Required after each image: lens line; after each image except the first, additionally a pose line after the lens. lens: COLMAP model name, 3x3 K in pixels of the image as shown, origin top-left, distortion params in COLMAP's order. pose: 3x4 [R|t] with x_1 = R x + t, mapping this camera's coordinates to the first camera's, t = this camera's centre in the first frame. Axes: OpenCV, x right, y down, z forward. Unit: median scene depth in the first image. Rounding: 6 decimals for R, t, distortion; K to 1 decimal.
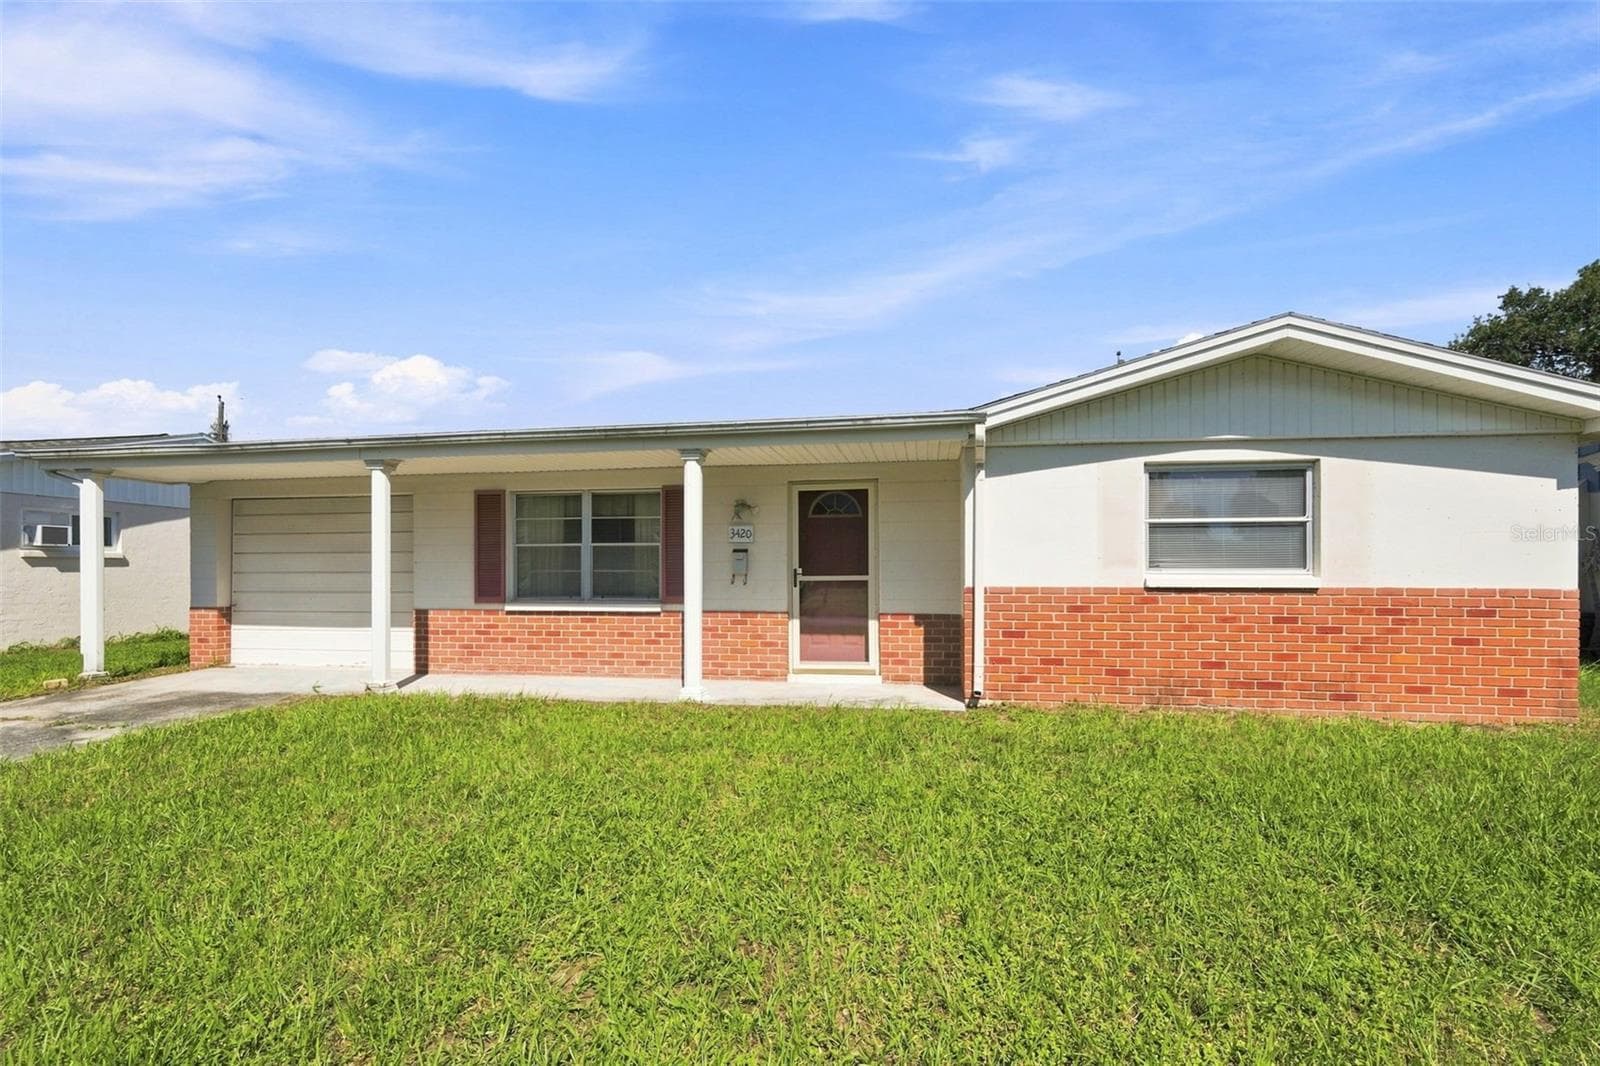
lens RADIAL K [[762.2, 0, 792.5], [0, 762.2, 578.8], [0, 0, 1]] dist [-0.002606, -0.000522]
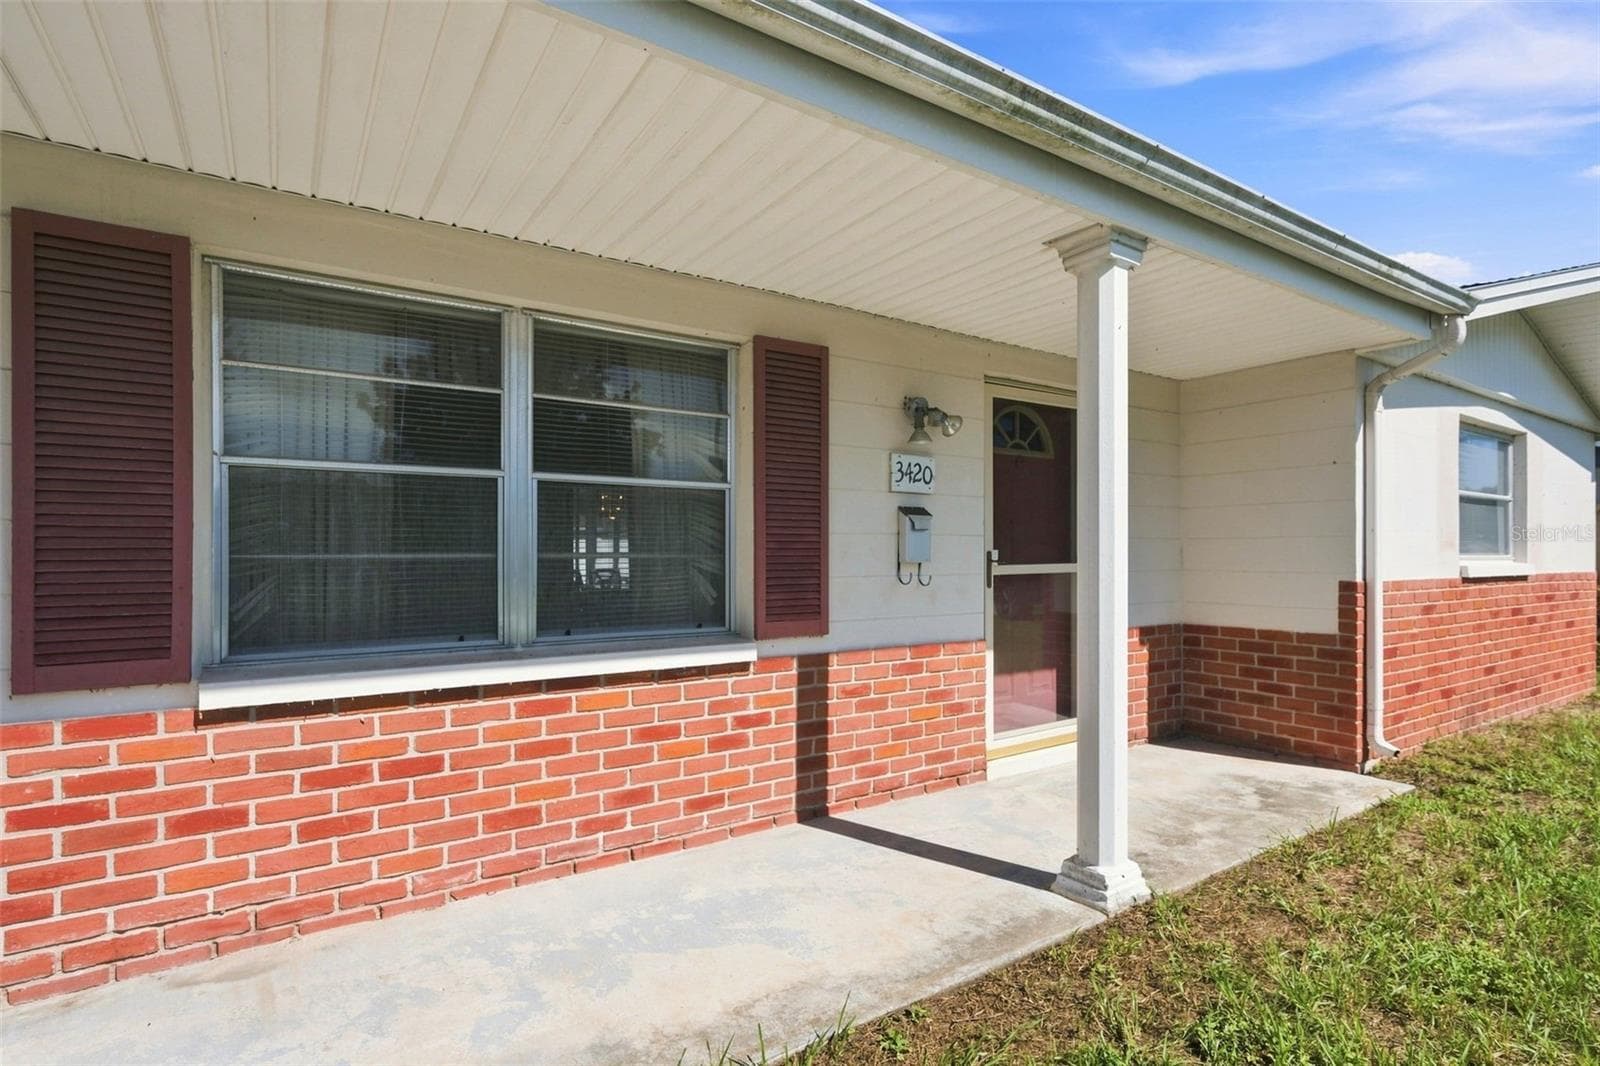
lens RADIAL K [[777.0, 0, 803.2], [0, 777.0, 552.9], [0, 0, 1]] dist [-0.000214, 0.000156]
pose [[0.723328, 0.000494, 0.690504, -0.438088], [0.004163, 0.999978, -0.005077, -0.009846], [-0.690492, 0.006547, 0.723310, 0.715885]]
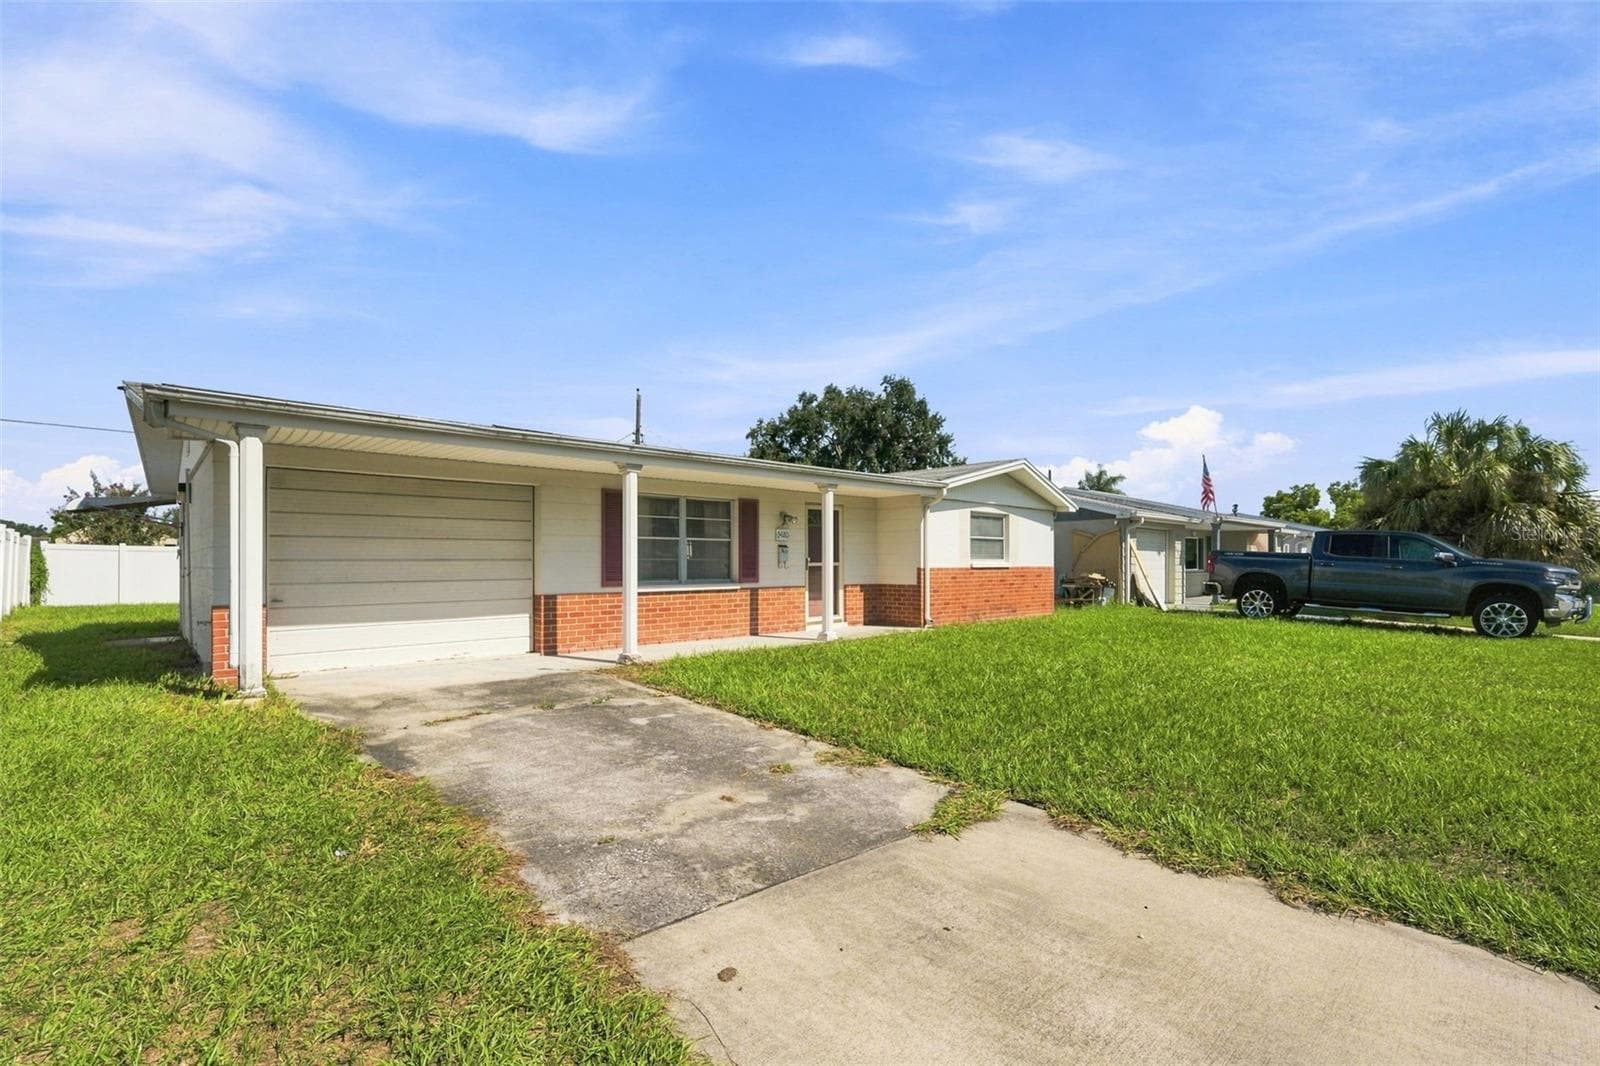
lens RADIAL K [[688.7, 0, 786.2], [0, 688.7, 556.1], [0, 0, 1]] dist [0.000580, 0.000026]
pose [[0.616189, 0.006781, 0.787569, -1.140778], [0.007997, 0.999858, -0.014866, 0.003197], [-0.787558, 0.015459, 0.616047, 0.159765]]
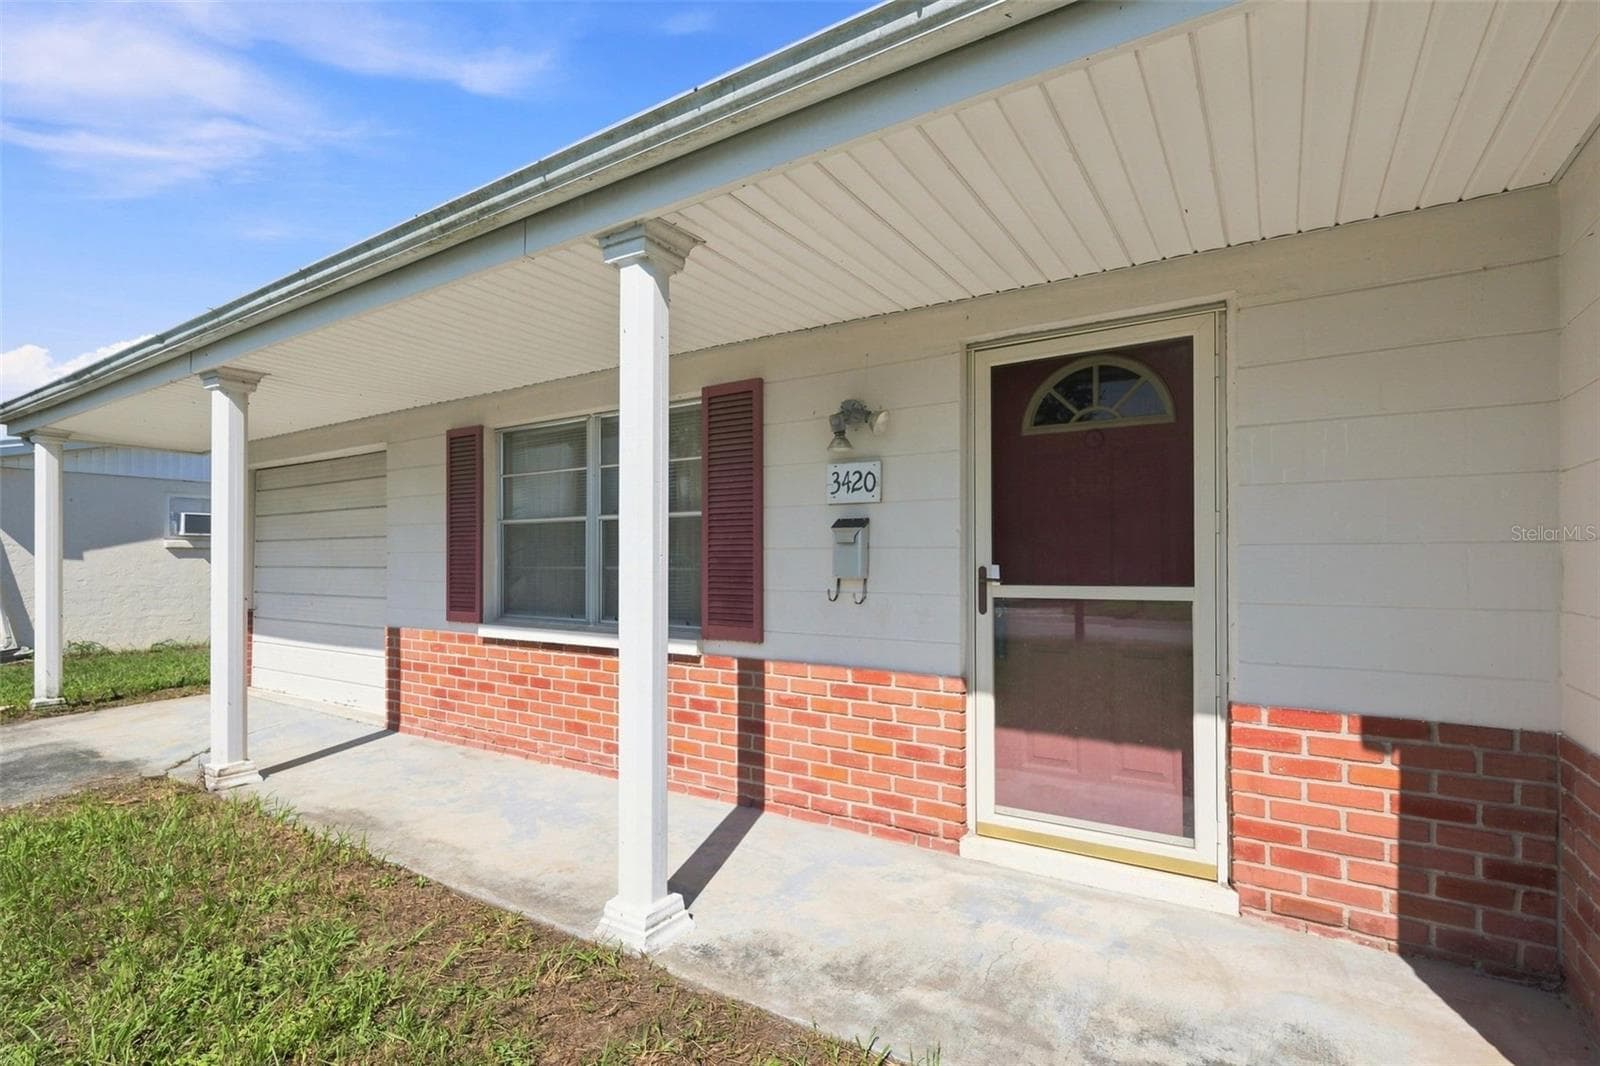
lens RADIAL K [[742.0, 0, 803.8], [0, 742.0, 560.5], [0, 0, 1]] dist [-0.001337, -0.000240]
pose [[0.926071, 0.000934, -0.377349, 0.062256], [-0.003770, 0.999970, -0.006776, -0.013229], [0.377331, 0.007698, 0.926046, 0.614981]]
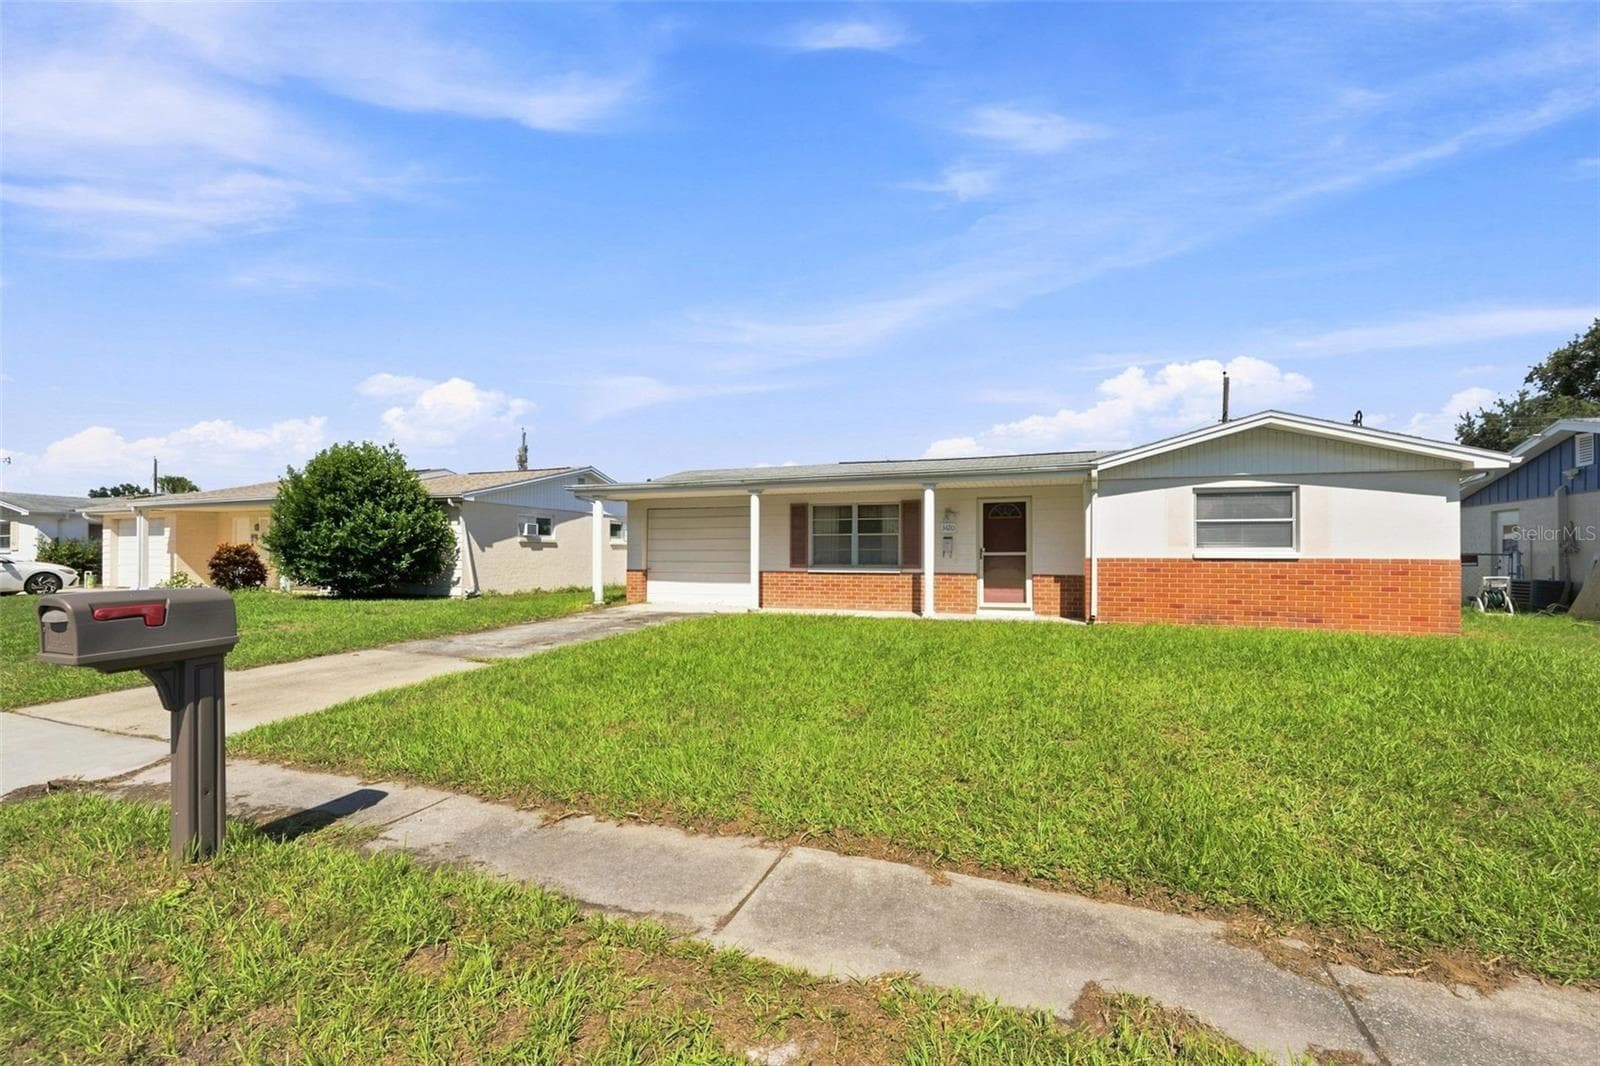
lens RADIAL K [[688.7, 0, 786.2], [0, 688.7, 556.1], [0, 0, 1]] dist [0.000580, 0.000026]
pose [[0.981467, 0.004062, -0.191586, -0.130178], [-0.006104, 0.999931, -0.010070, 0.022788], [0.191532, 0.011053, 0.981424, -0.609288]]
